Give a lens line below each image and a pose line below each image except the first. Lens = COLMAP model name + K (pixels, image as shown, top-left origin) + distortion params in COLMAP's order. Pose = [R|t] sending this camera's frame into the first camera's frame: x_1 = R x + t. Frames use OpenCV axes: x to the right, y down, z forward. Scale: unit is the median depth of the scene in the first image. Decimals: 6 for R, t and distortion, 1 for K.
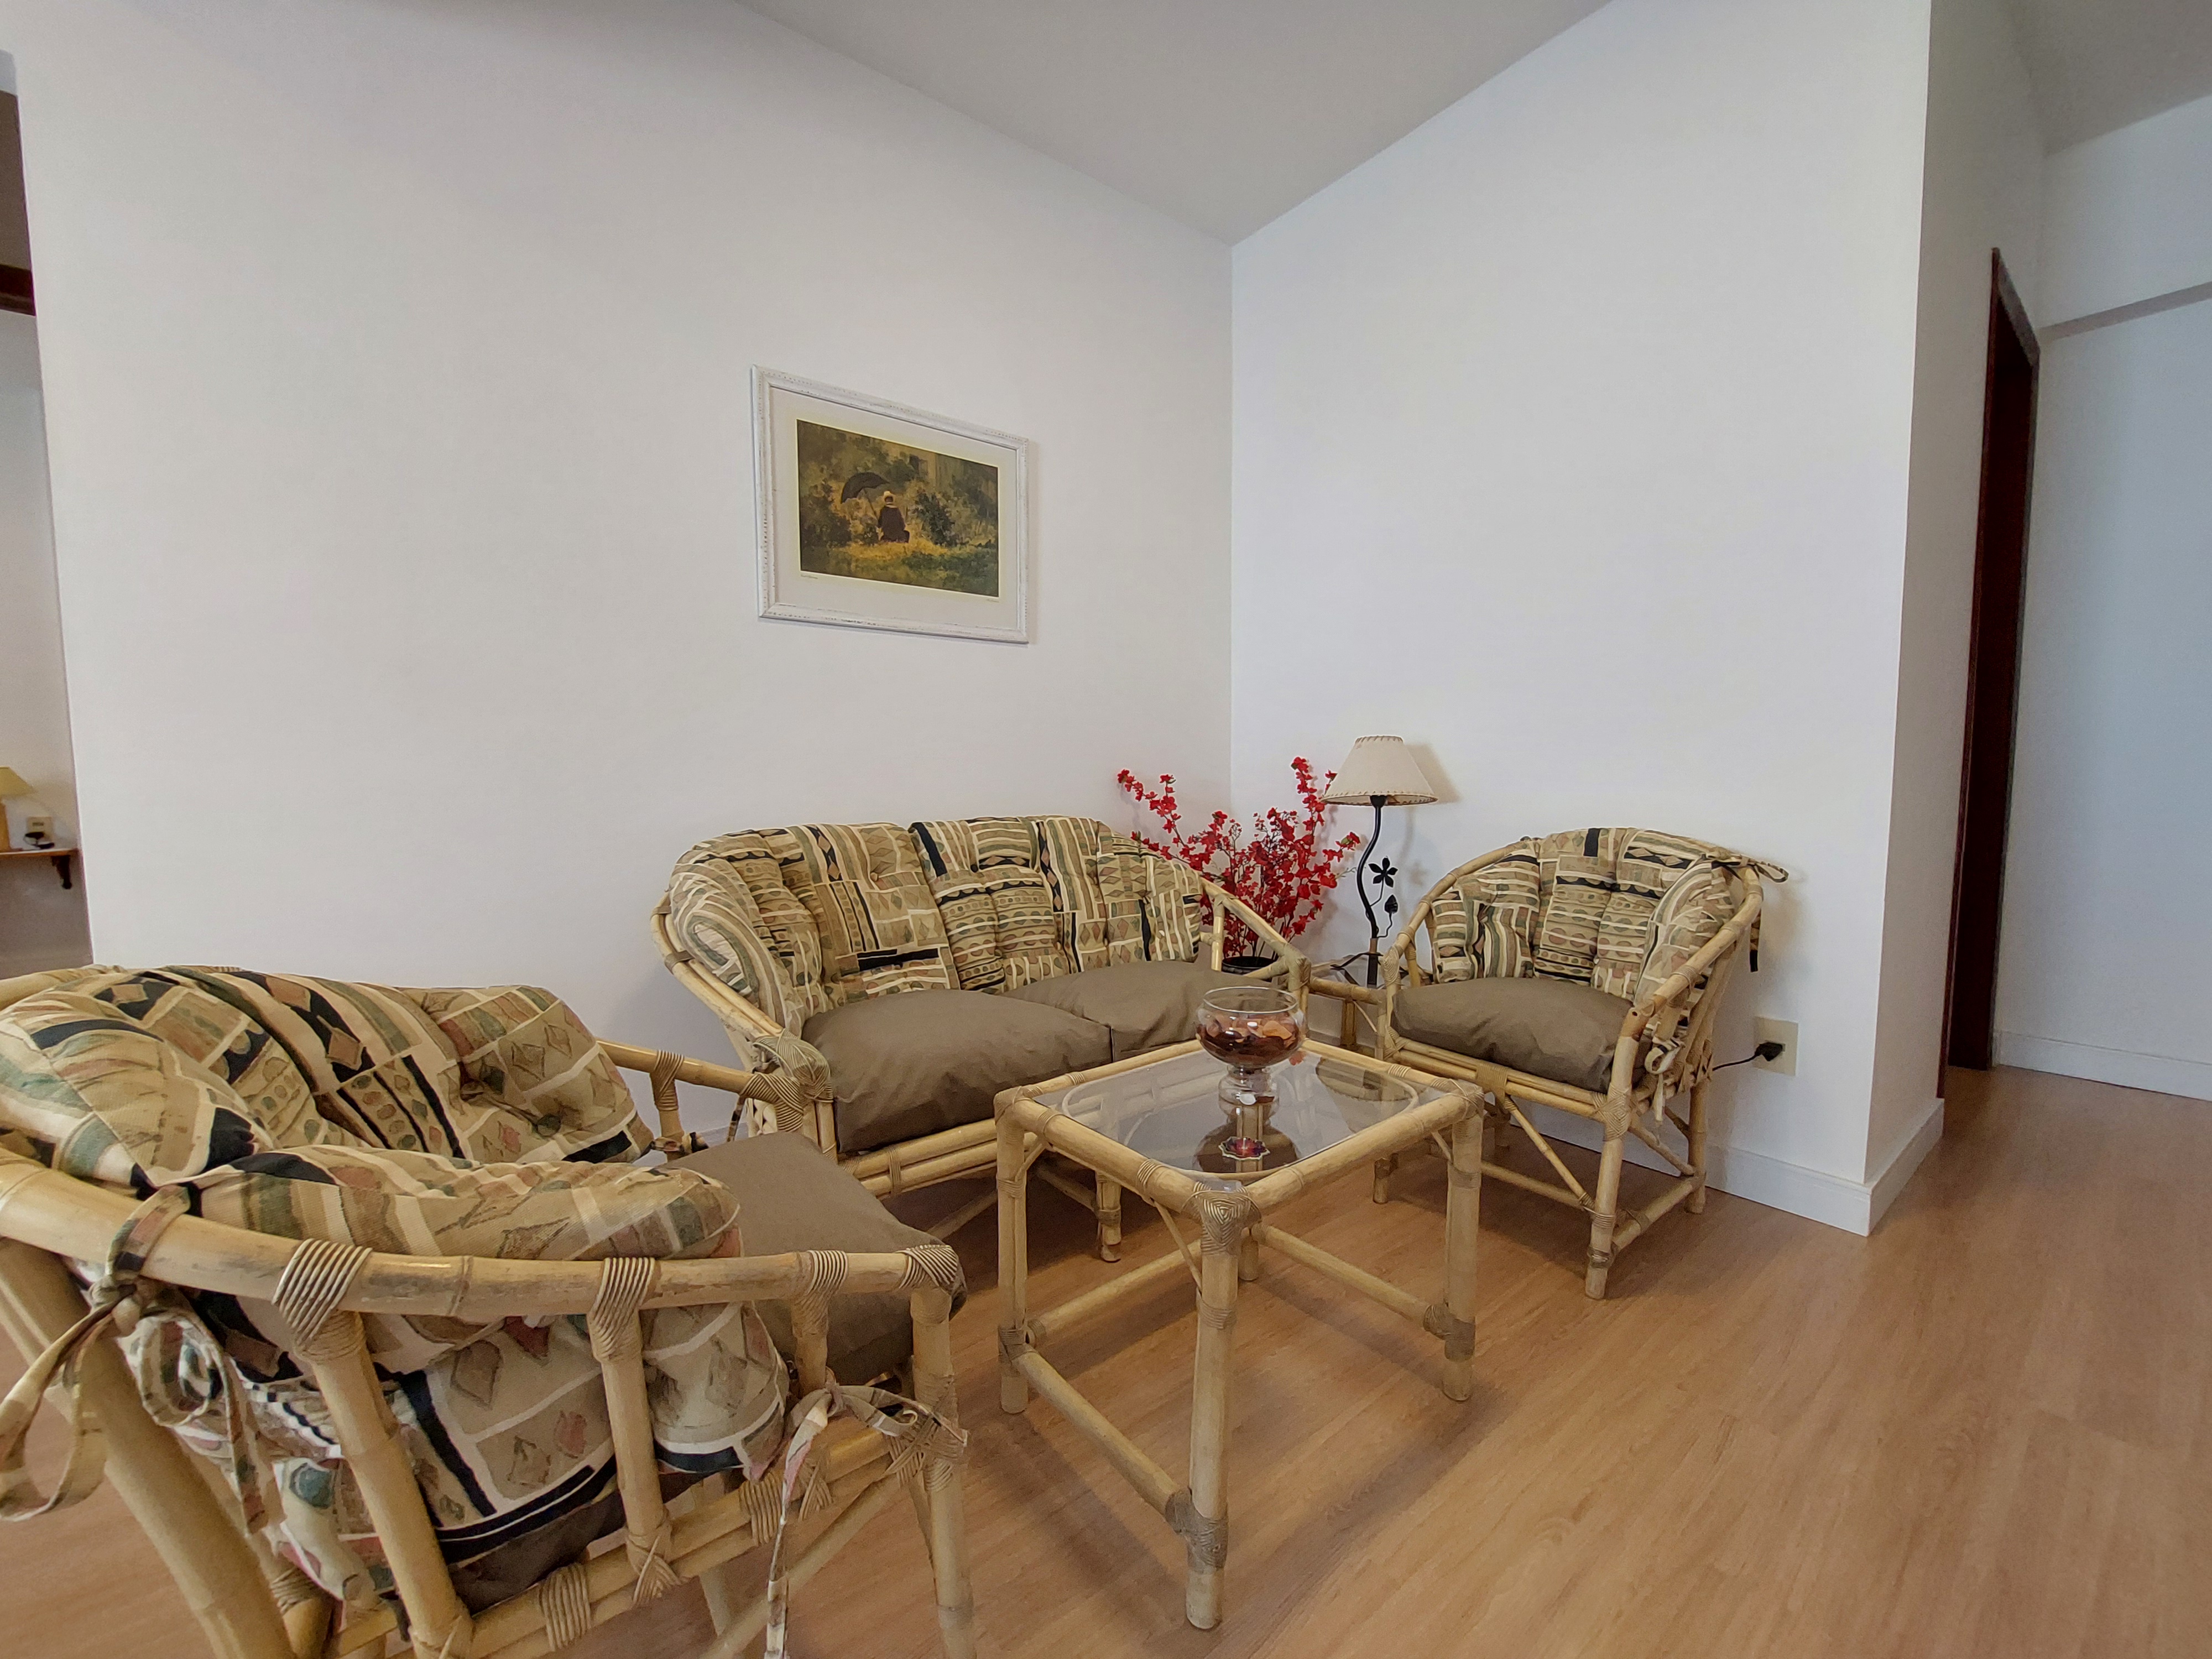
lens RADIAL K [[888.8, 0, 1101.2], [0, 888.8, 840.9], [0, 0, 1]] dist [-0.023492, 0.003405]
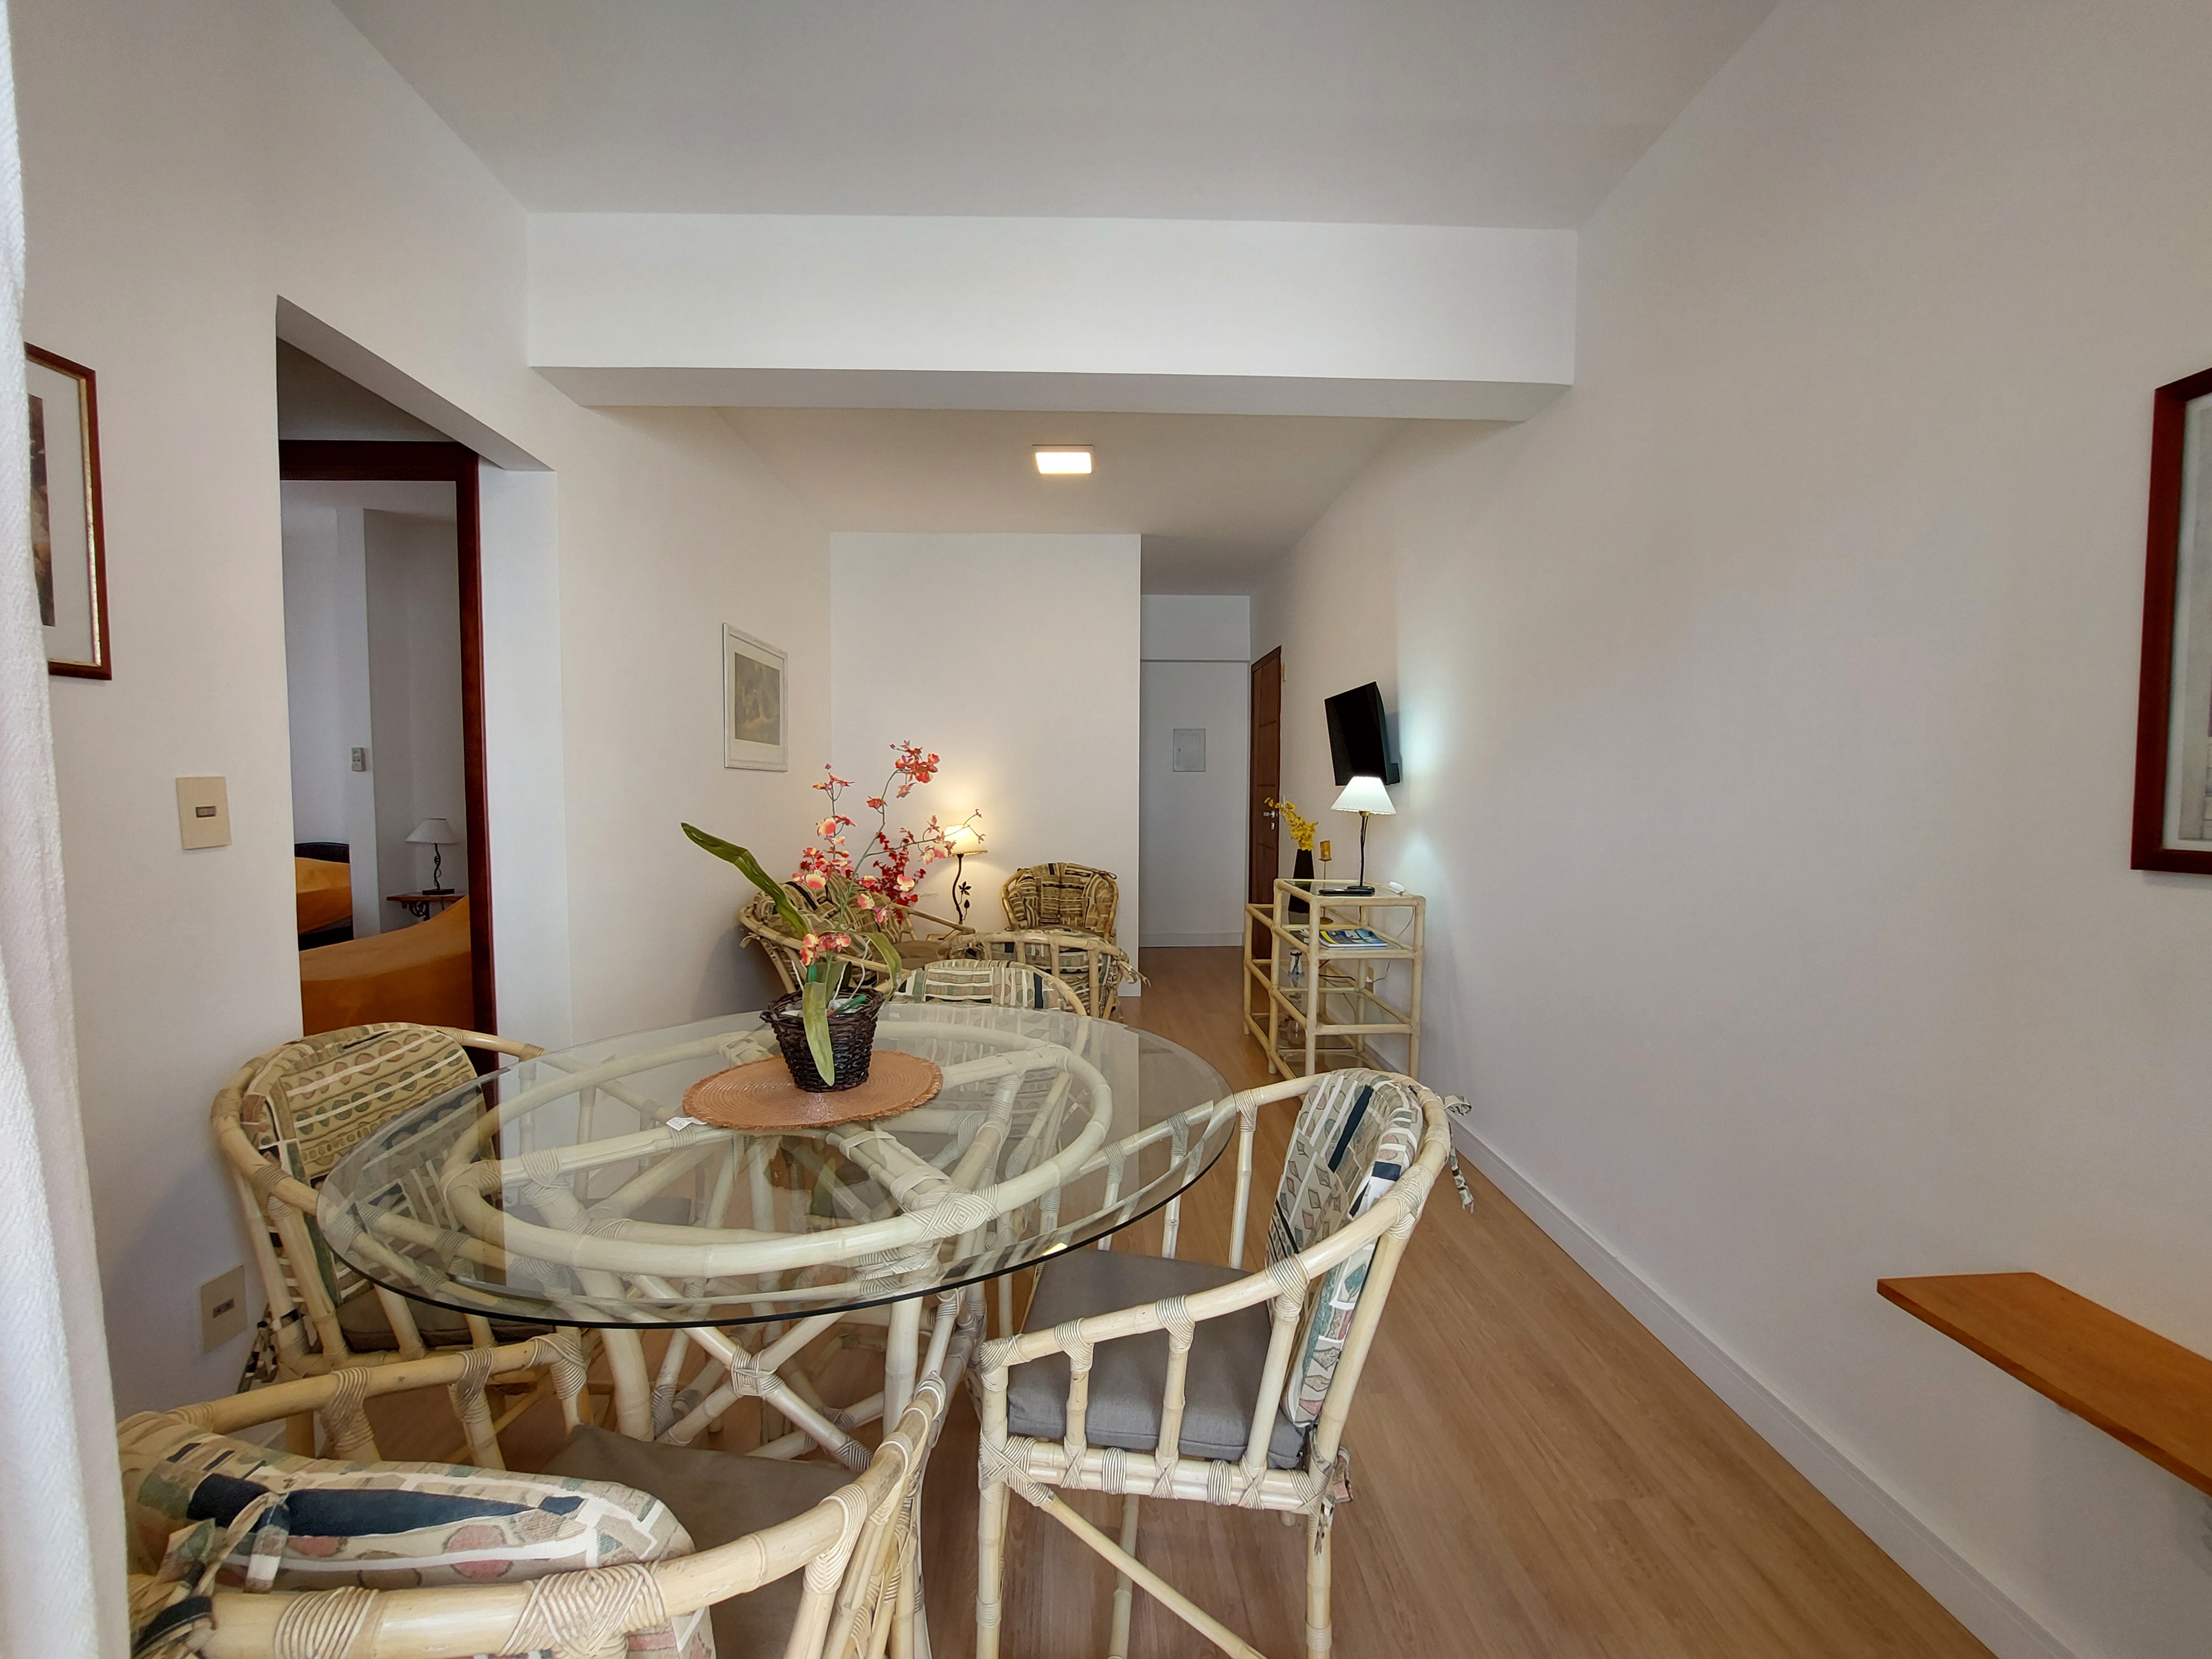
lens RADIAL K [[888.8, 0, 1119.8], [0, 888.8, 844.8], [0, 0, 1]] dist [-0.023492, 0.003405]
pose [[0.573224, -0.041347, 0.818355, -1.270756], [0.054654, 0.998431, 0.012163, -0.079824], [-0.817574, 0.037754, 0.574585, -0.555448]]
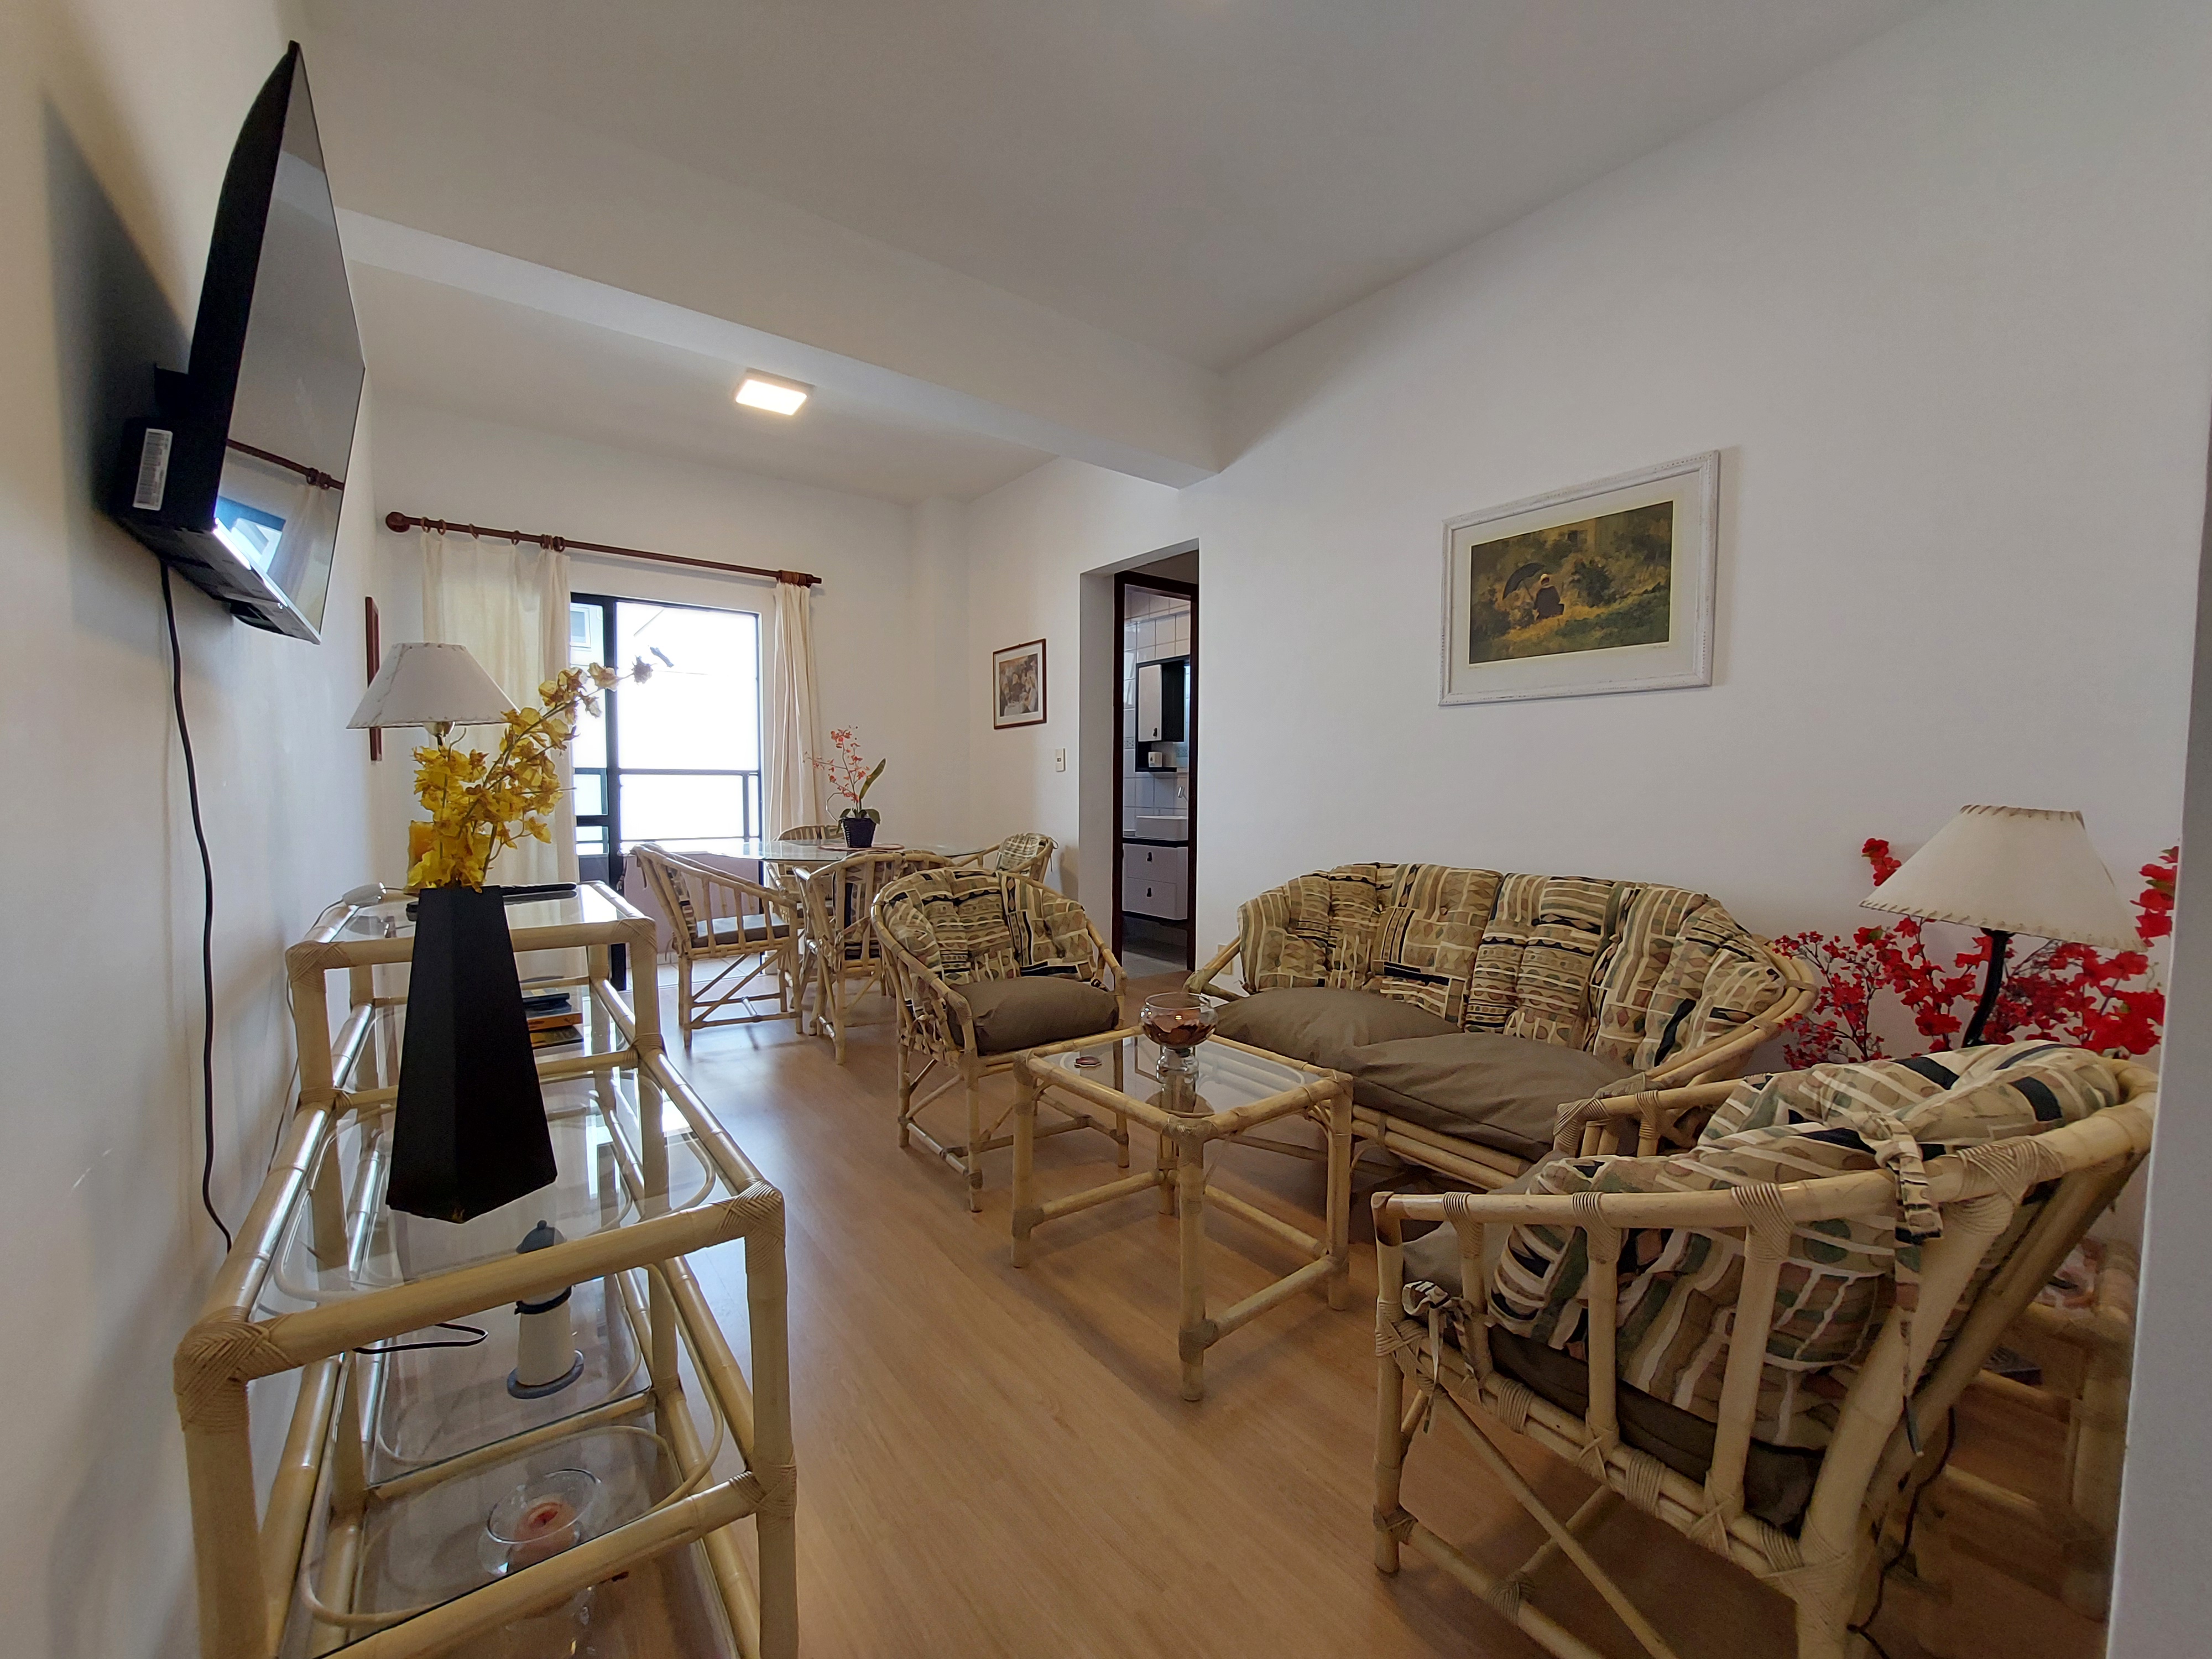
lens RADIAL K [[888.8, 0, 1121.5], [0, 888.8, 831.3], [0, 0, 1]] dist [-0.023492, 0.003405]
pose [[-0.008880, 0.055192, -0.998436, 0.903636], [-0.083053, 0.994985, 0.055740, -0.093963], [0.996506, 0.083418, -0.004252, 0.513416]]
